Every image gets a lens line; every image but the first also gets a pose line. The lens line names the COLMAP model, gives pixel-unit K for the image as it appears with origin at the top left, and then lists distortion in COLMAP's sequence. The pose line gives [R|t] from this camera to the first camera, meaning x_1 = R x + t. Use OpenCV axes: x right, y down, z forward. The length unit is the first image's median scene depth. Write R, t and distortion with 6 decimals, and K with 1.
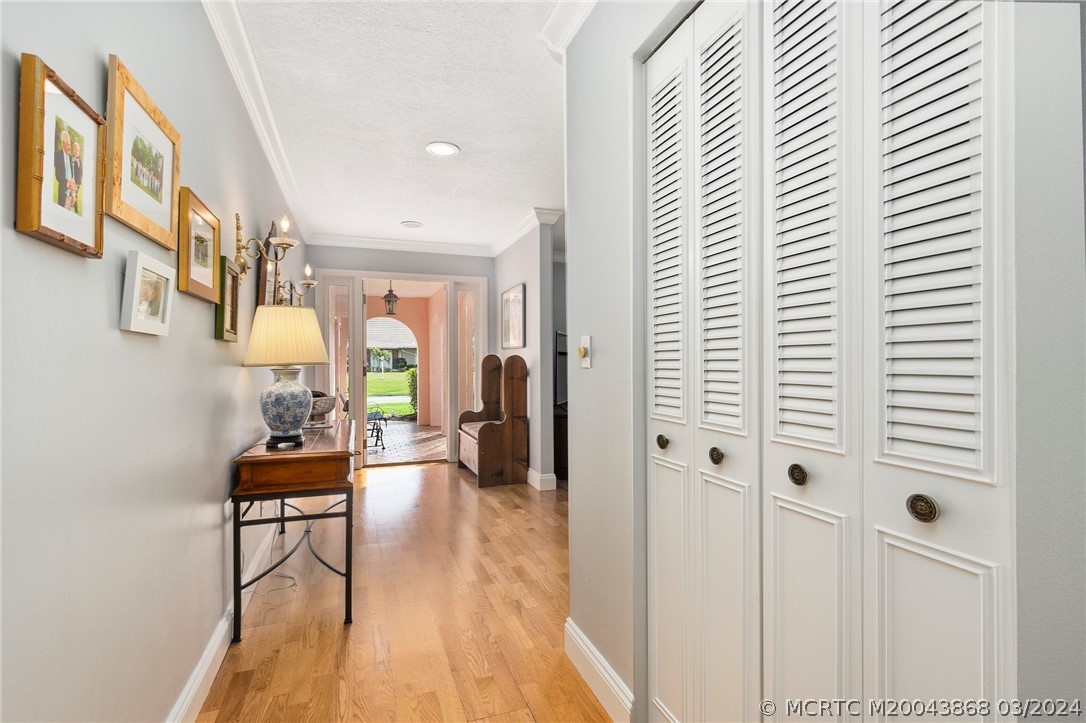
lens RADIAL K [[475.4, 0, 543.0], [0, 475.4, 361.5], [0, 0, 1]] dist [-0.000829, 0.000005]
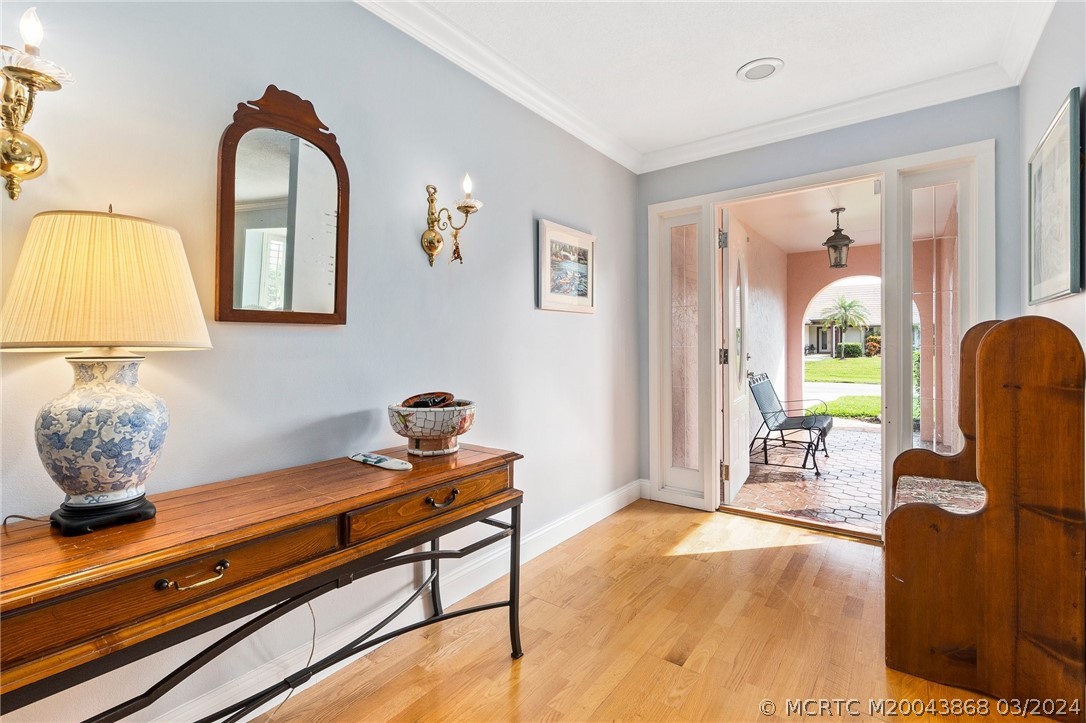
lens RADIAL K [[485.8, 0, 562.3], [0, 485.8, 348.5], [0, 0, 1]] dist [0.020228, 0.000019]
pose [[0.546136, 0.008708, -0.837651, 0.045302], [0.003317, 0.999916, 0.012557, 0.002044], [0.837690, -0.009636, 0.546061, 0.472954]]
